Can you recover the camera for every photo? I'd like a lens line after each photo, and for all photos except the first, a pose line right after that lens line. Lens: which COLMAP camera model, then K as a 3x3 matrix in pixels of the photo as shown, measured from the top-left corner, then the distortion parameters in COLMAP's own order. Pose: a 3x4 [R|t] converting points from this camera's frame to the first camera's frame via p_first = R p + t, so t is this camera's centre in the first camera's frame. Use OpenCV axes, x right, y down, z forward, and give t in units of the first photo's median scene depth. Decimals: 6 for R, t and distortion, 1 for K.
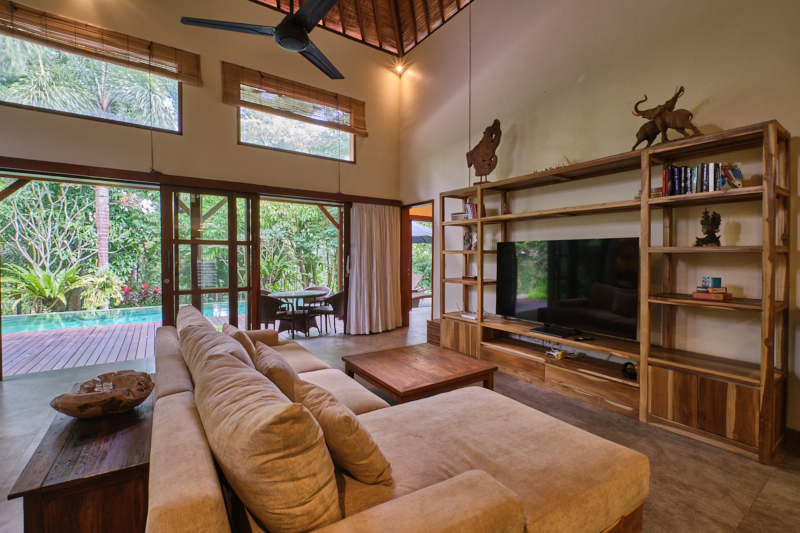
lens RADIAL K [[354.7, 0, 403.5], [0, 354.7, 263.8], [0, 0, 1]] dist [0.000165, -0.001176]
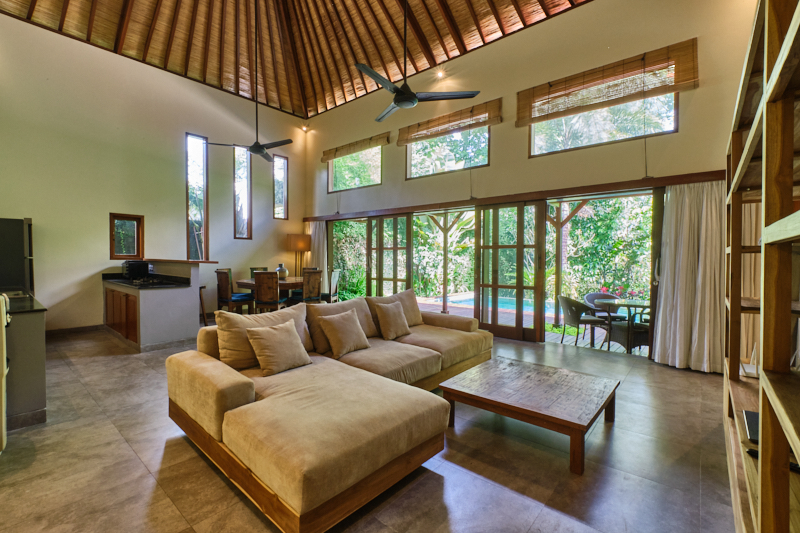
lens RADIAL K [[354.7, 0, 401.4], [0, 354.7, 264.8], [0, 0, 1]] dist [0.000165, -0.001176]
pose [[0.251742, 0.017684, -0.967633, 0.558331], [-0.028071, 0.999546, 0.010964, -0.000920], [0.967387, 0.024403, 0.252124, 0.353634]]
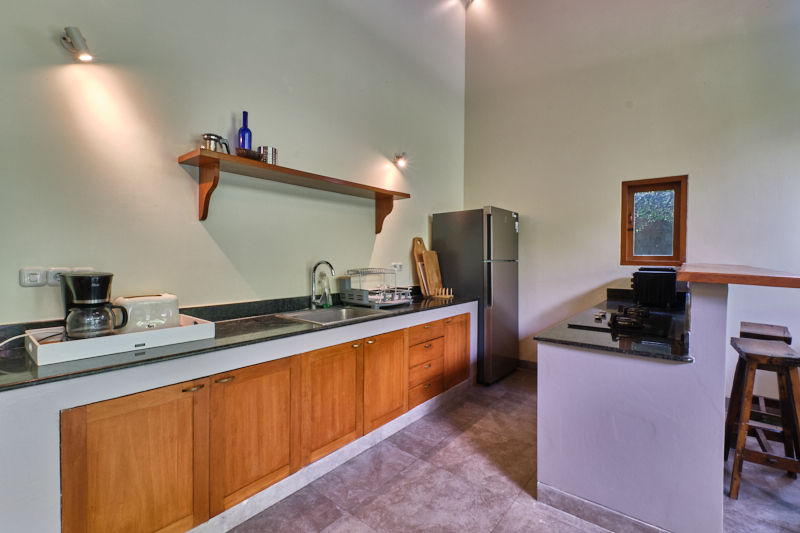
lens RADIAL K [[354.7, 0, 398.5], [0, 354.7, 266.2], [0, 0, 1]] dist [0.000165, -0.001176]
pose [[-0.962048, -0.001242, -0.272876, -0.369516], [-0.013878, 0.998918, 0.044383, 0.000546], [0.272526, 0.046486, -0.961025, 0.222404]]
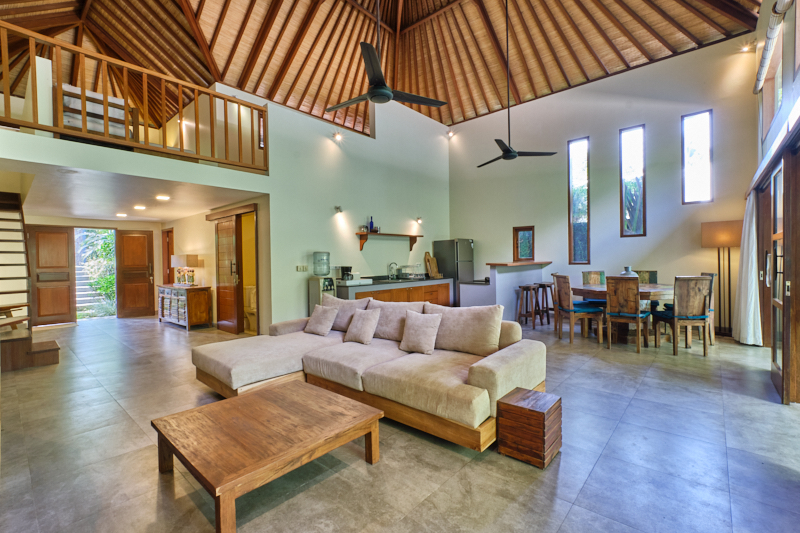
lens RADIAL K [[354.7, 0, 397.9], [0, 354.7, 265.4], [0, 0, 1]] dist [0.000165, -0.001176]
pose [[-0.972673, 0.015177, -0.231682, -0.043066], [0.007238, 0.999358, 0.035078, -0.025630], [0.232065, 0.032443, -0.972159, 1.254568]]
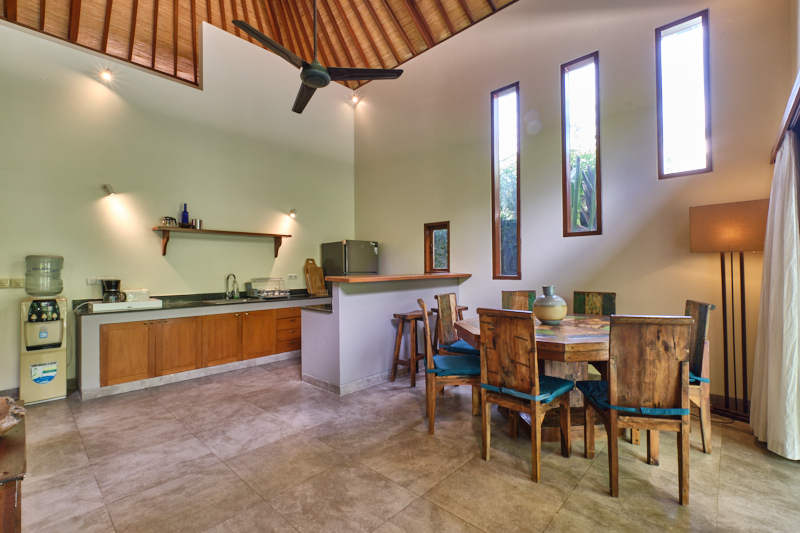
lens RADIAL K [[354.7, 0, 399.0], [0, 354.7, 265.9], [0, 0, 1]] dist [0.000165, -0.001176]
pose [[-0.979072, 0.001661, -0.203506, -0.701338], [-0.000525, 0.999943, 0.010686, -0.017761], [0.203512, 0.010569, -0.979015, 0.831581]]
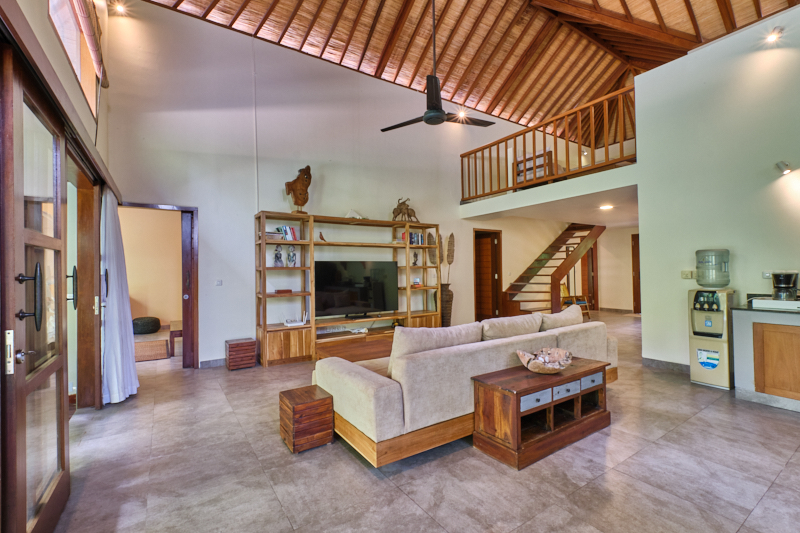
lens RADIAL K [[354.7, 0, 399.3], [0, 354.7, 265.1], [0, 0, 1]] dist [0.000165, -0.001176]
pose [[0.025292, 0.012854, 0.999597, -0.953787], [0.040693, 0.999075, -0.013877, -0.013263], [-0.998852, 0.041028, 0.024745, 0.612688]]
